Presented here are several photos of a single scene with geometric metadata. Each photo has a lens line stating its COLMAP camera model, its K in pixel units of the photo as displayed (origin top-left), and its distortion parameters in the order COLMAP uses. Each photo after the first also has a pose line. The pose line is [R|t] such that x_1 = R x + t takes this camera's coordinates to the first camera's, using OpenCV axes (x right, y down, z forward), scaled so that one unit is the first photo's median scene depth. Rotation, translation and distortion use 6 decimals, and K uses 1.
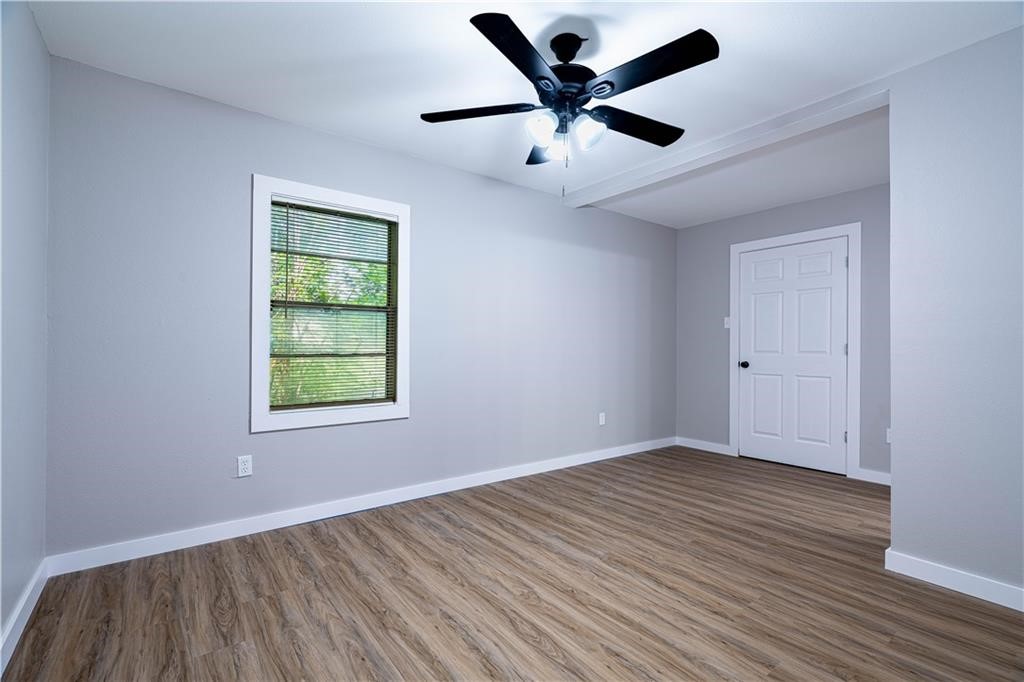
lens RADIAL K [[465.9, 0, 512.0], [0, 465.9, 329.8], [0, 0, 1]] dist [-0.000165, 0.000589]
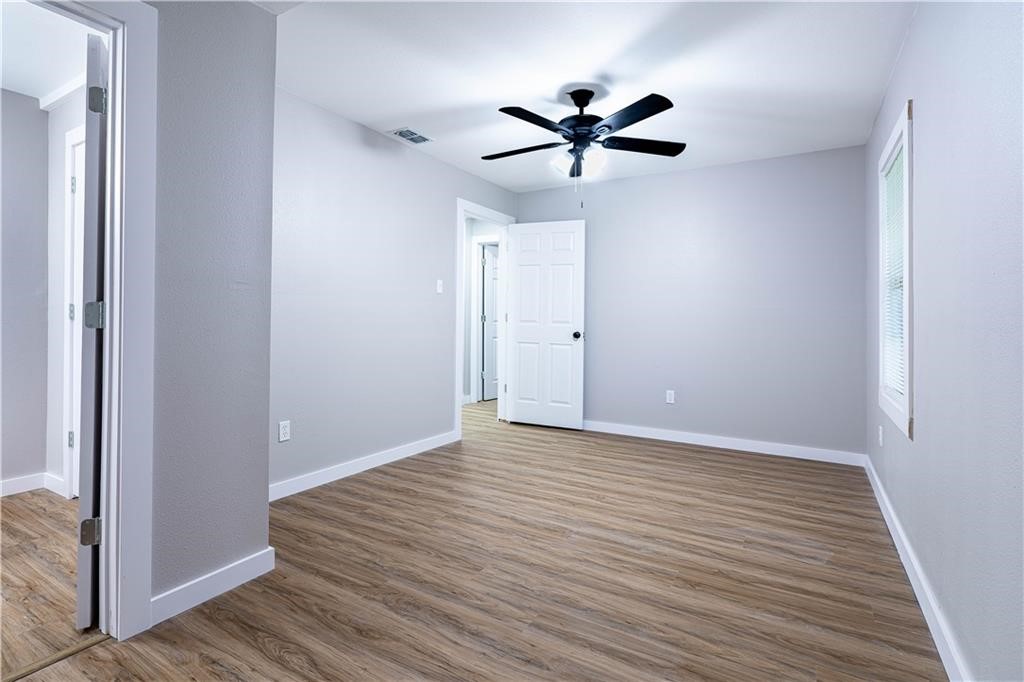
lens RADIAL K [[465.9, 0, 512.0], [0, 465.9, 329.8], [0, 0, 1]] dist [-0.000165, 0.000589]
pose [[-0.928462, -0.007341, -0.371354, 0.650191], [-0.003719, 0.999938, -0.010469, 0.067296], [0.371408, -0.008339, -0.928432, 1.794396]]
